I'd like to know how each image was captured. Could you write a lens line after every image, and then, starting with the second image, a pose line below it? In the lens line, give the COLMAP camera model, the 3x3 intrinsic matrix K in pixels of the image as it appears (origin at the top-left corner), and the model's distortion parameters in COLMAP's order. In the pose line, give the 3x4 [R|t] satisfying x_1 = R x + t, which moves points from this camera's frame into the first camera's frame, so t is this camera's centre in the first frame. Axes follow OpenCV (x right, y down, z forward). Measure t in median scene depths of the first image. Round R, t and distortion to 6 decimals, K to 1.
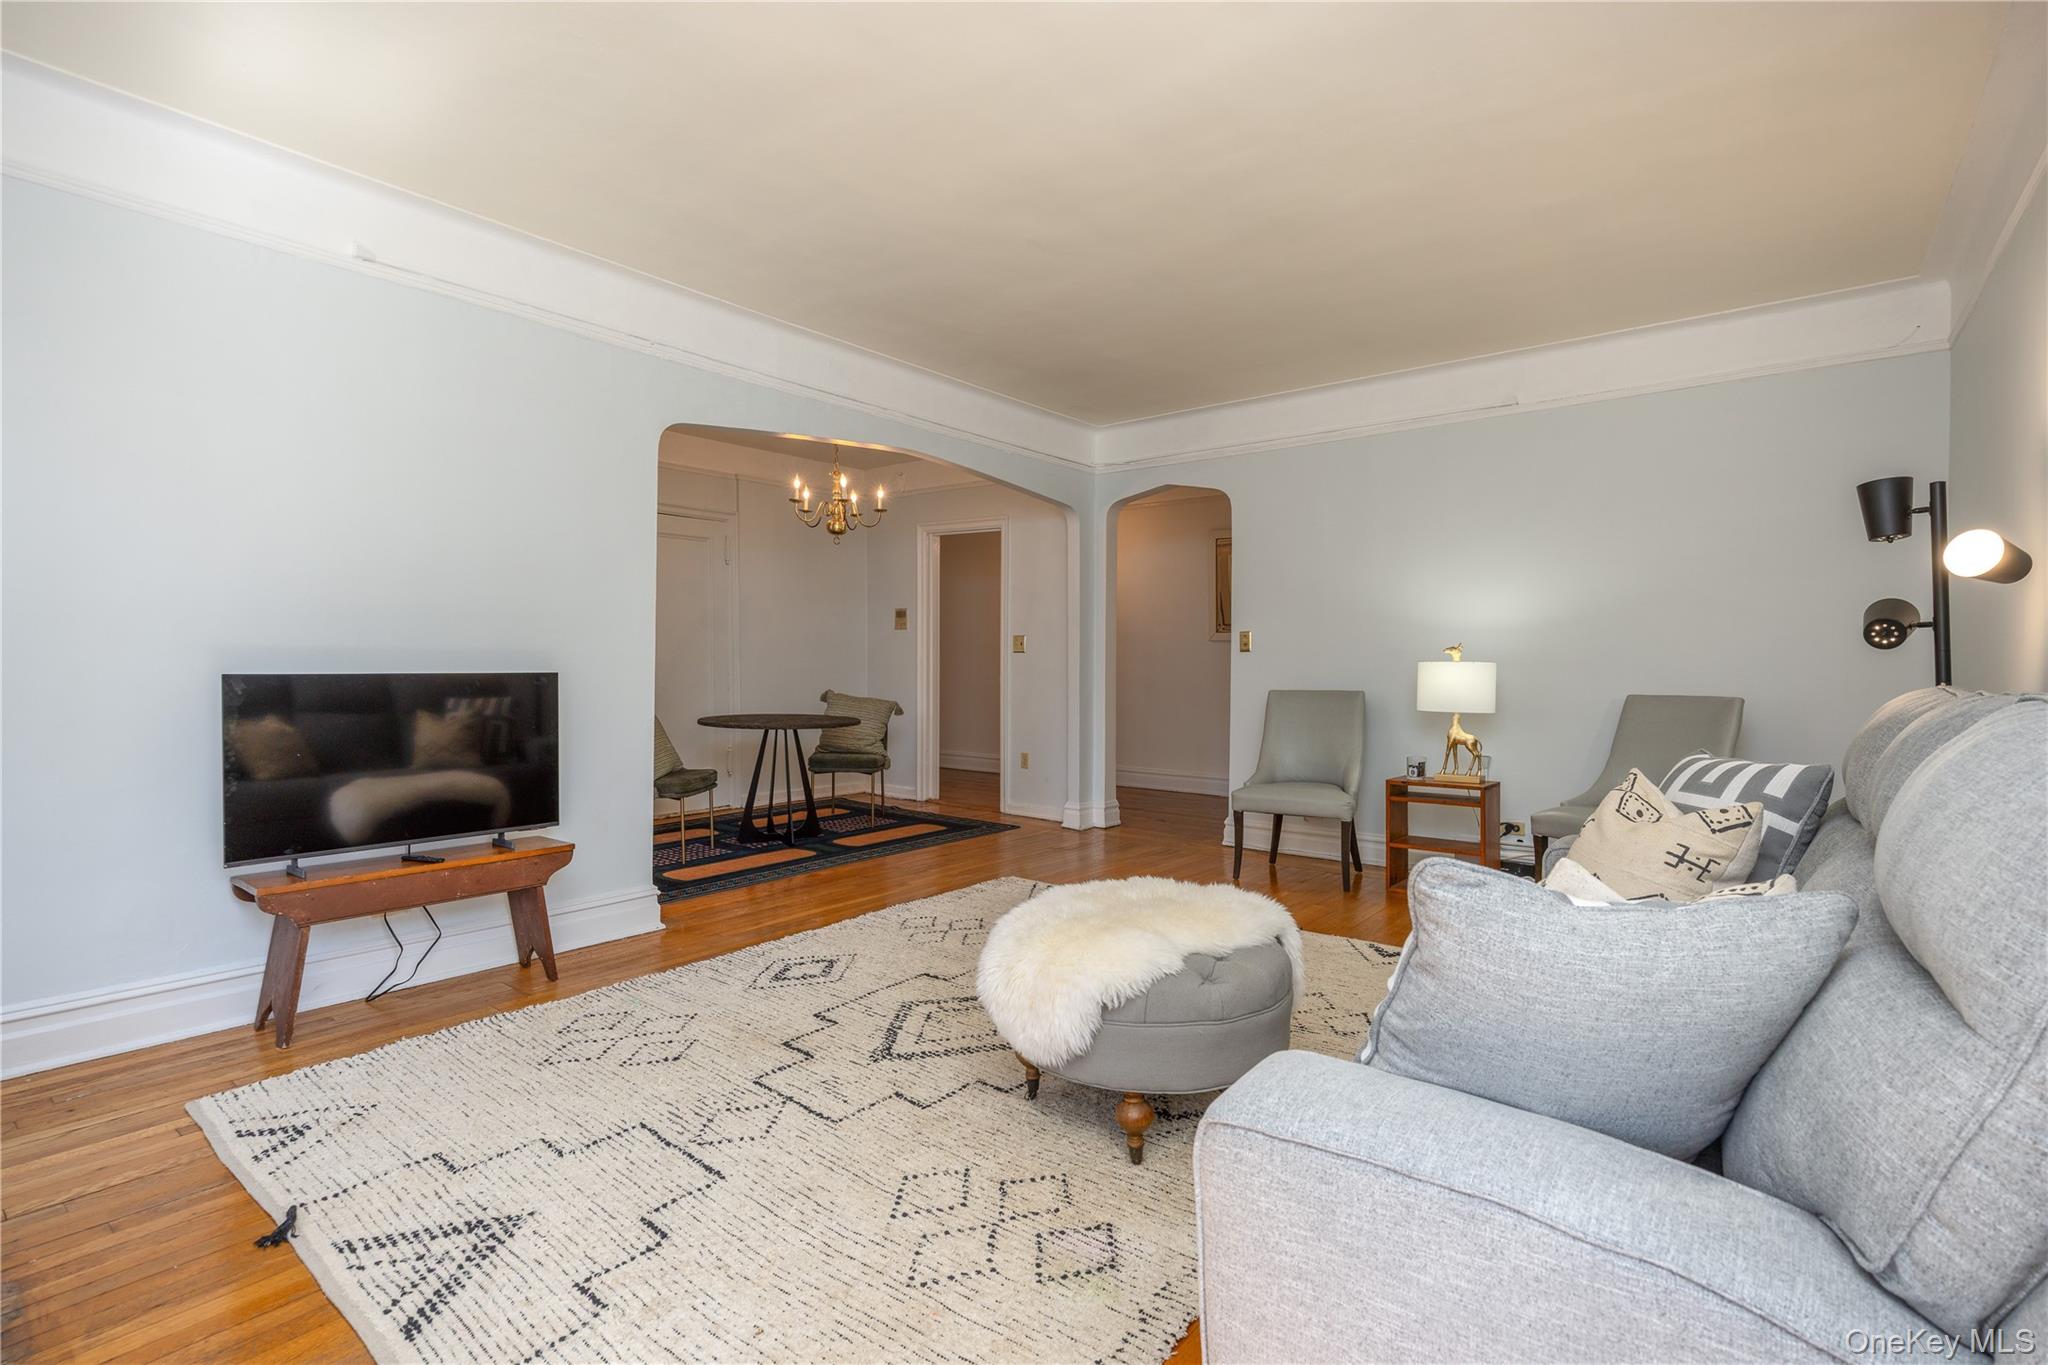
lens RADIAL K [[966.9, 0, 1018.4], [0, 966.9, 684.4], [0, 0, 1]] dist [-0.001007, -0.000858]
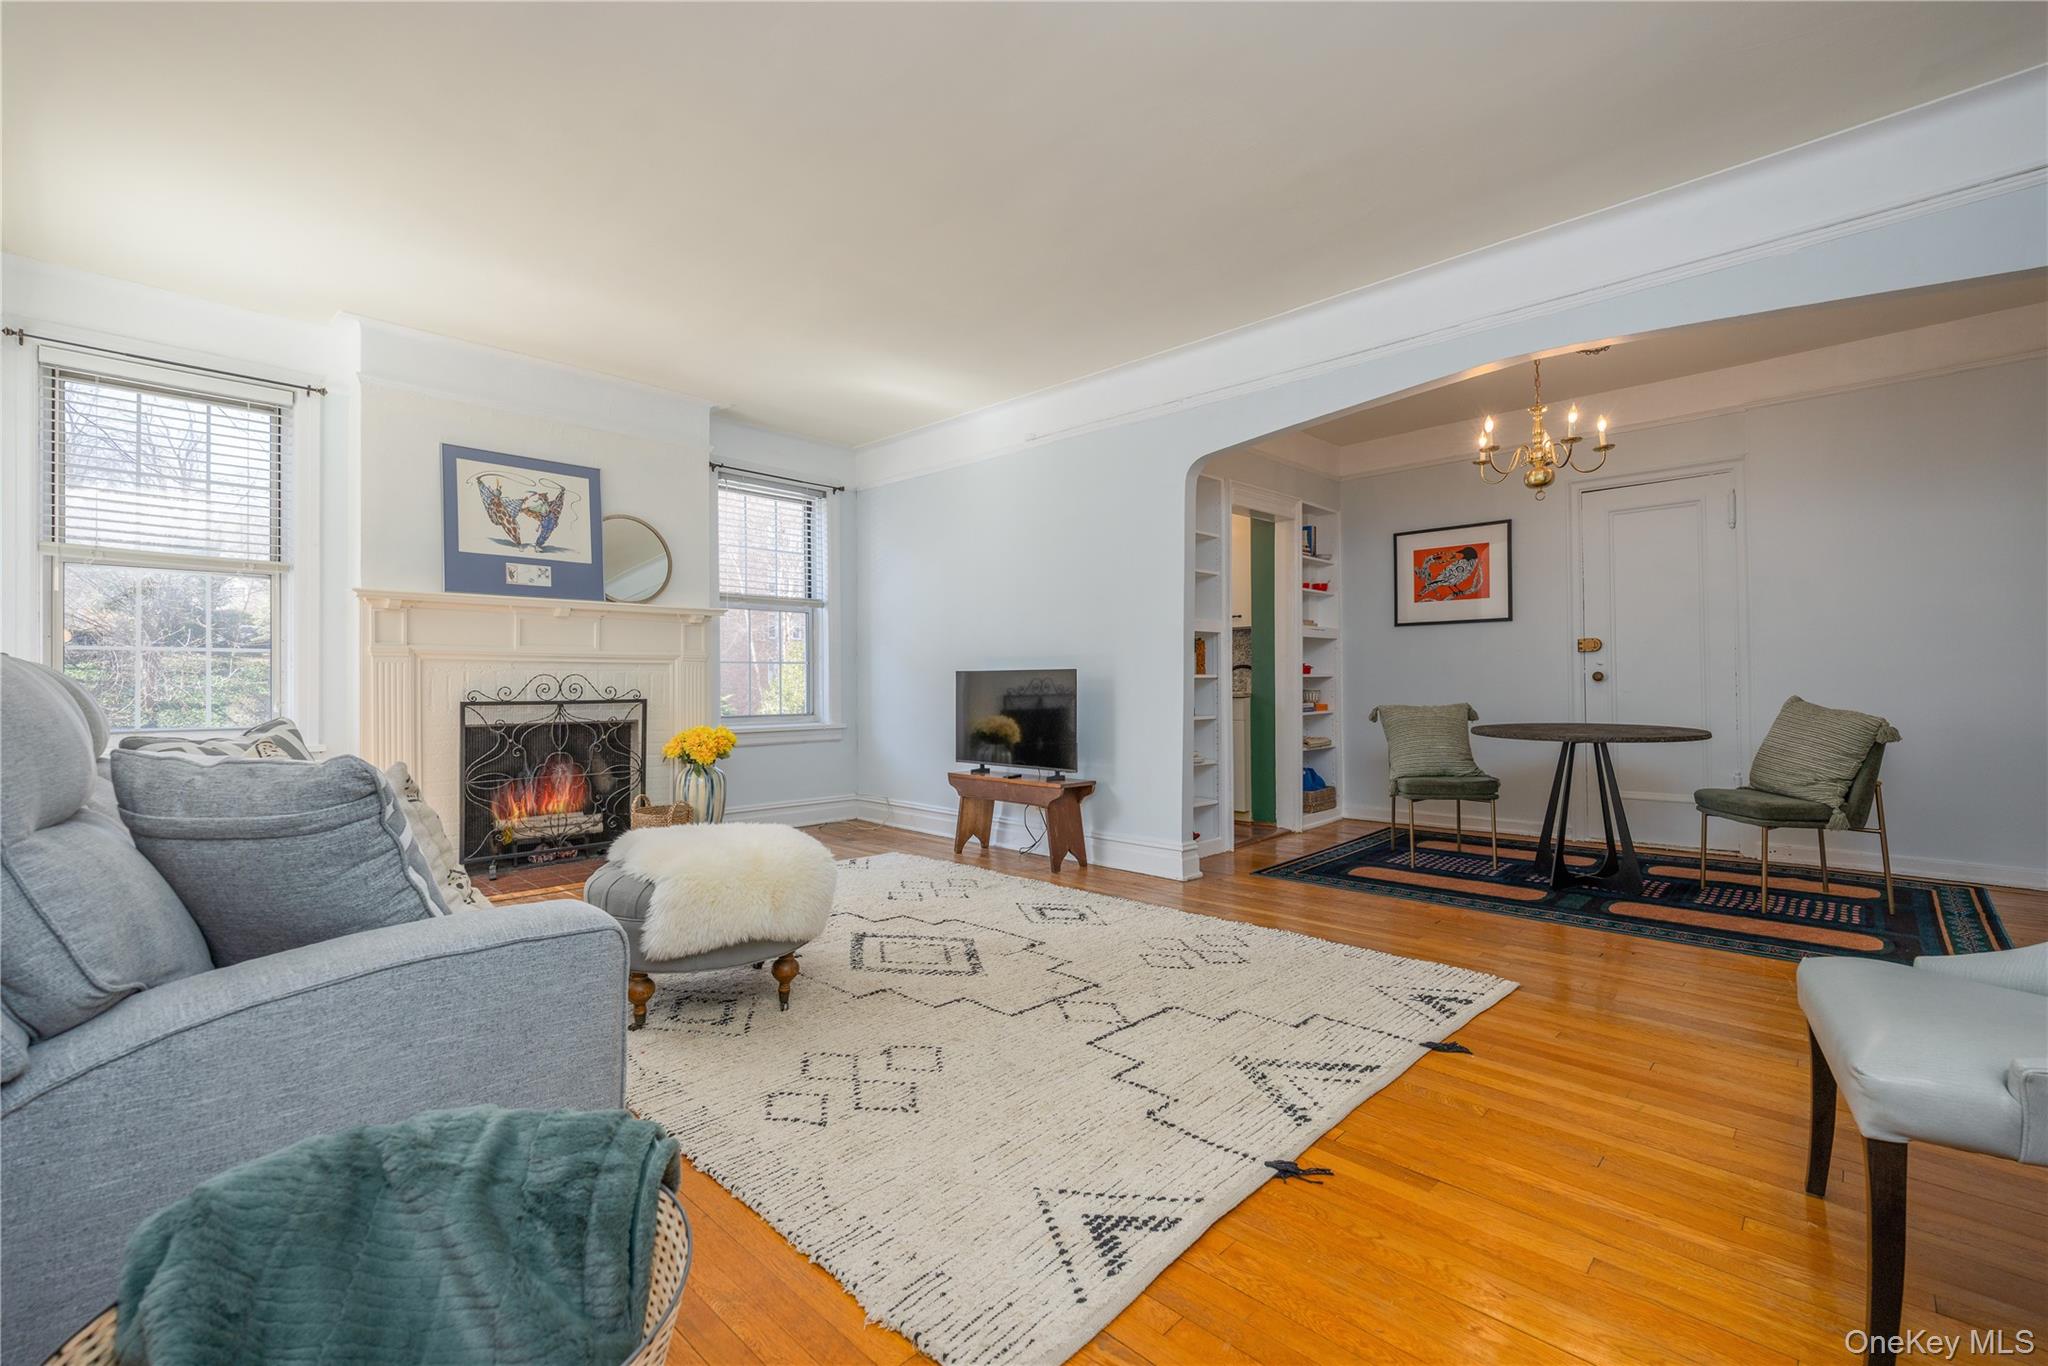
lens RADIAL K [[874.8, 0, 1023.0], [0, 874.8, 679.5], [0, 0, 1]] dist [0.000250, -0.000405]
pose [[-0.095714, -0.005571, -0.995393, 0.879549], [-0.016919, 0.999849, -0.003969, 0.011774], [0.995265, 0.016461, -0.095794, 1.074145]]
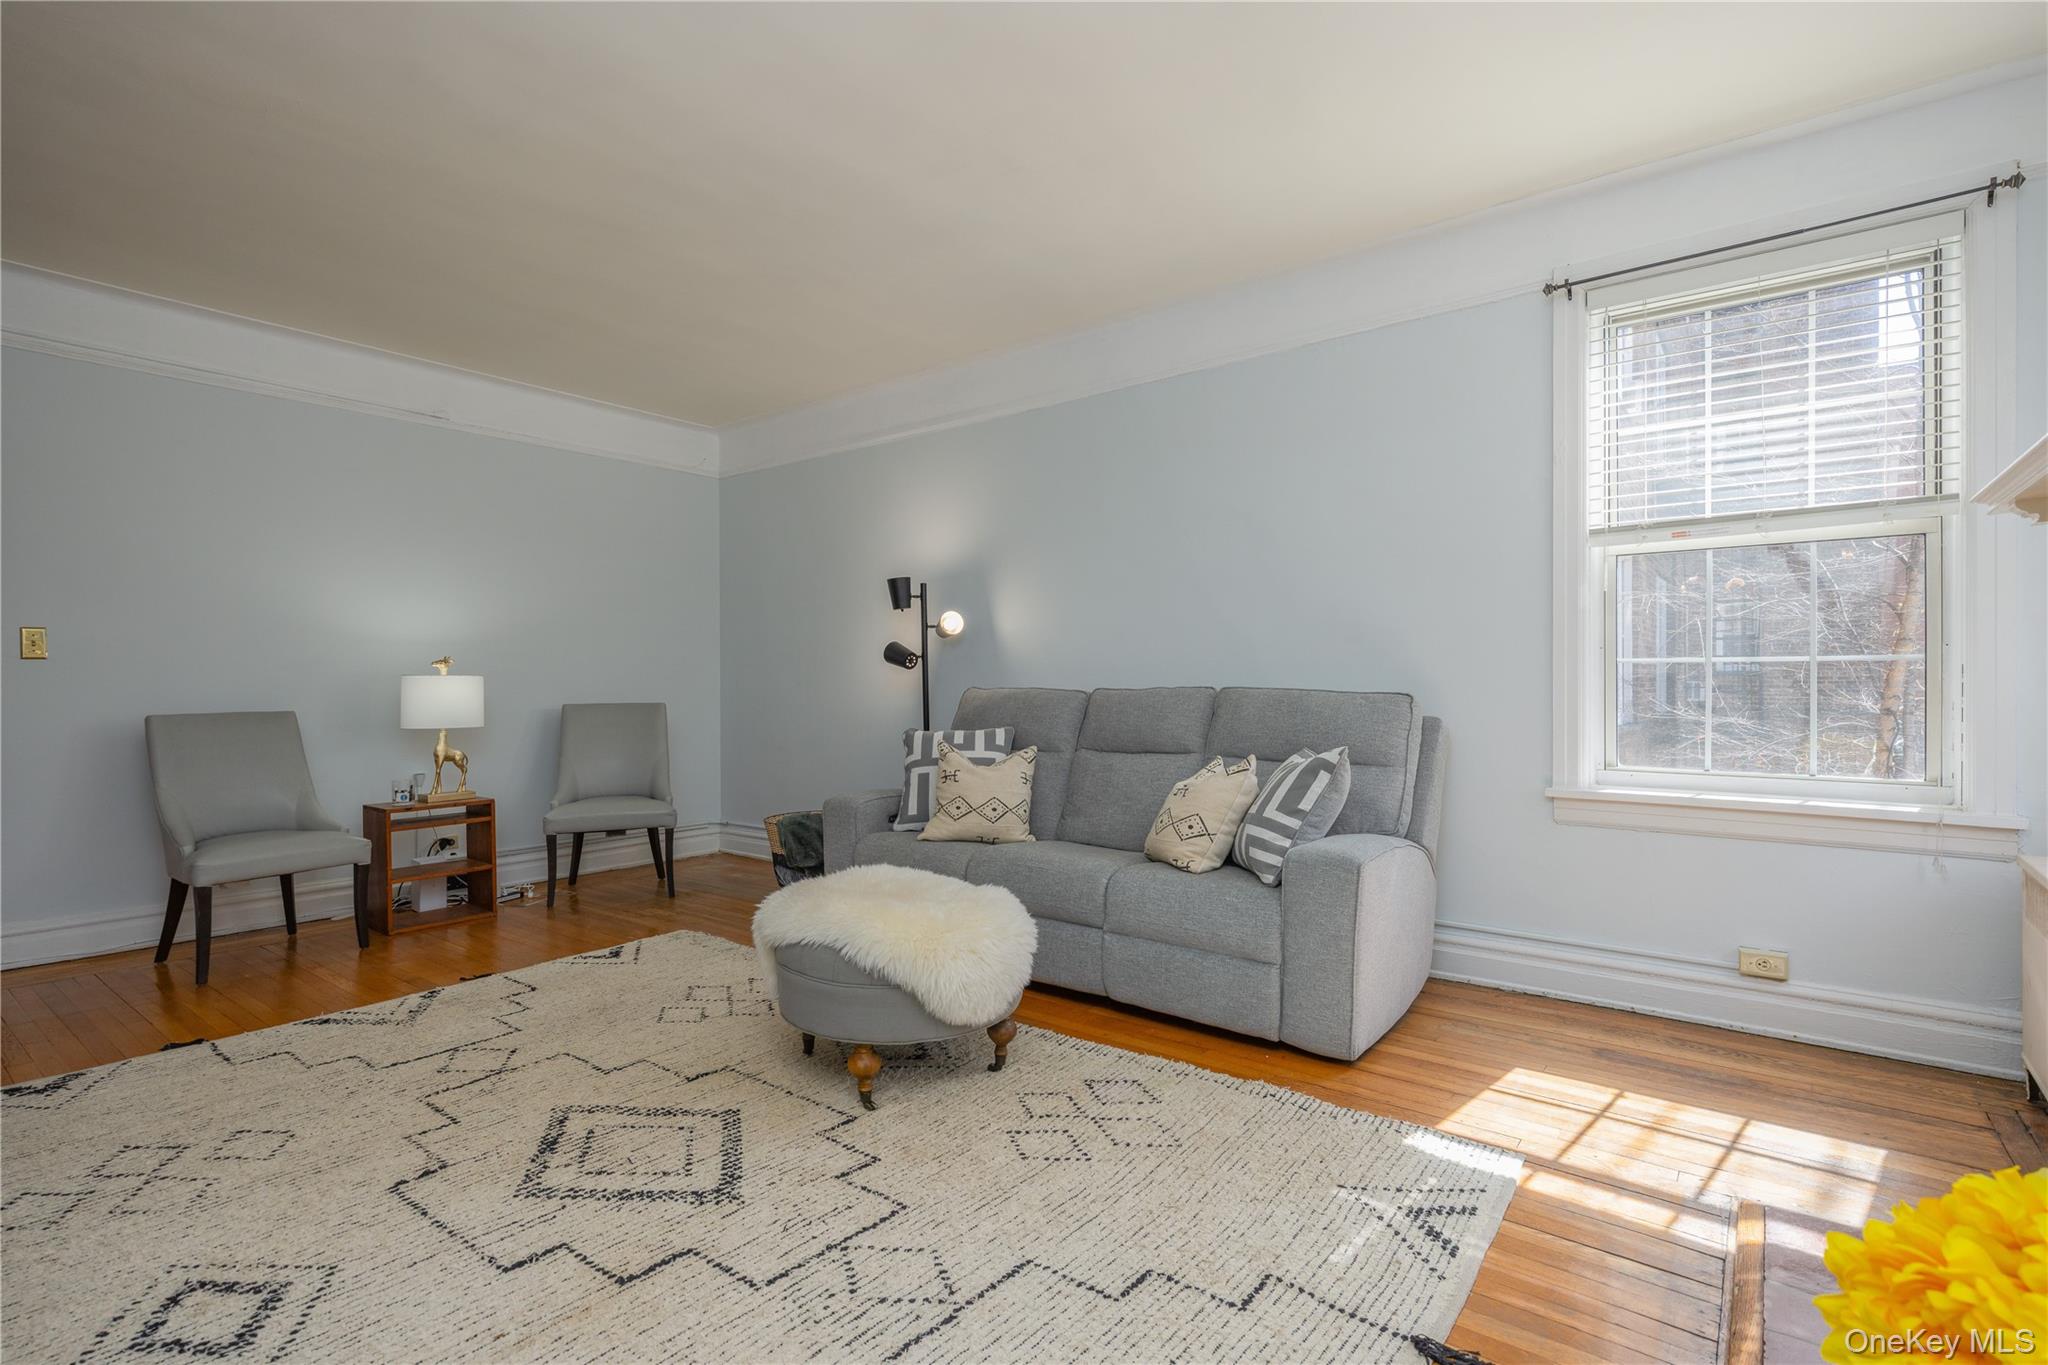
lens RADIAL K [[966.9, 0, 1018.4], [0, 966.9, 684.4], [0, 0, 1]] dist [-0.001007, -0.000858]
pose [[-0.013370, -0.006845, 0.999887, -0.716797], [0.021940, 0.999734, 0.007138, -0.012517], [-0.999670, 0.022033, -0.013216, 0.612735]]
